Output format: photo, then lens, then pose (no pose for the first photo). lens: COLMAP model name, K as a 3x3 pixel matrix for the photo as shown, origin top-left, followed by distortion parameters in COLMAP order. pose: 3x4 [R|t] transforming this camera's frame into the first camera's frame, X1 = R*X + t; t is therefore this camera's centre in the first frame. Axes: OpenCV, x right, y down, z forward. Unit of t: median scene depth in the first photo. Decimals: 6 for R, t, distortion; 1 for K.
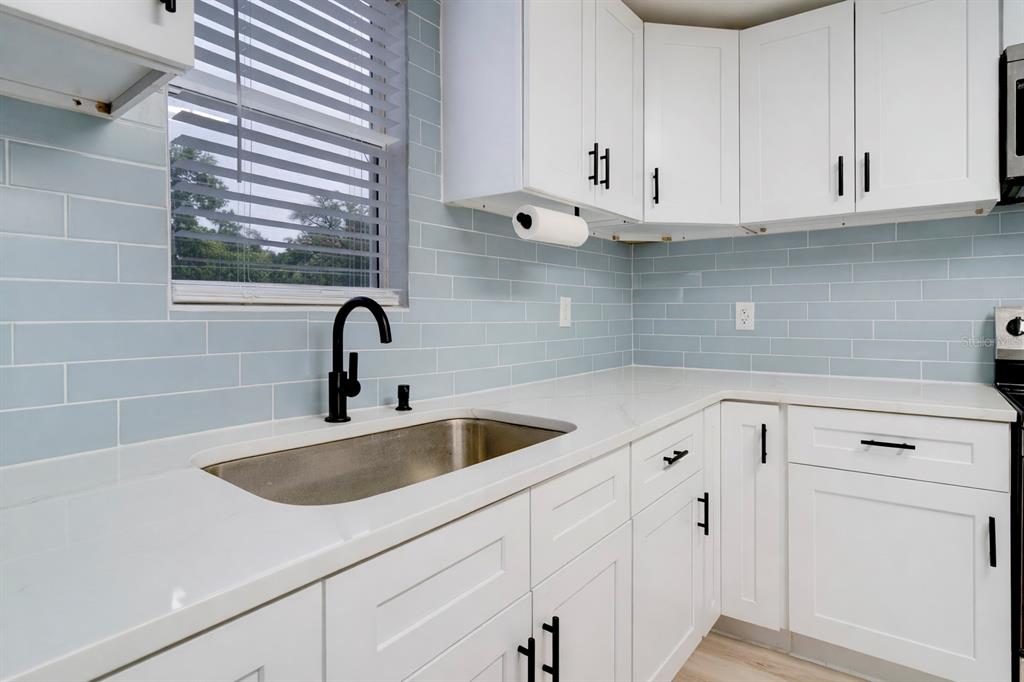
lens RADIAL K [[530.7, 0, 492.5], [0, 530.7, 333.5], [0, 0, 1]] dist [-0.000493, -0.000310]
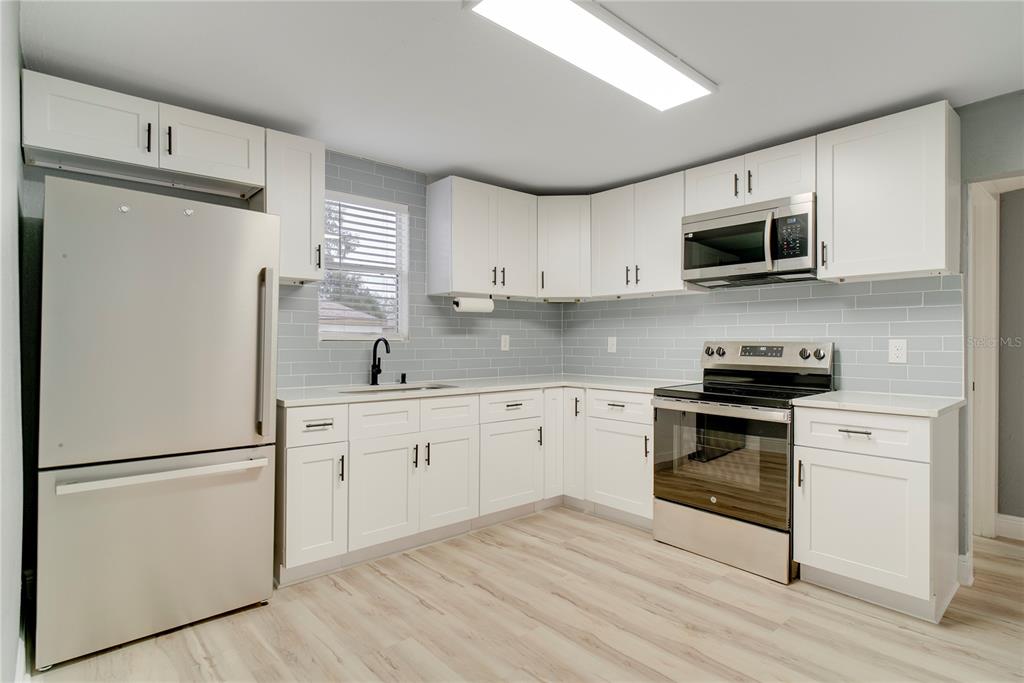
lens RADIAL K [[519.1, 0, 512.0], [0, 519.1, 341.5], [0, 0, 1]] dist [0.000285, 0.000062]
pose [[0.982694, 0.004804, -0.185172, 0.664751], [-0.012398, 0.999128, -0.039871, 0.038576], [0.184819, 0.041477, 0.981897, -1.094612]]
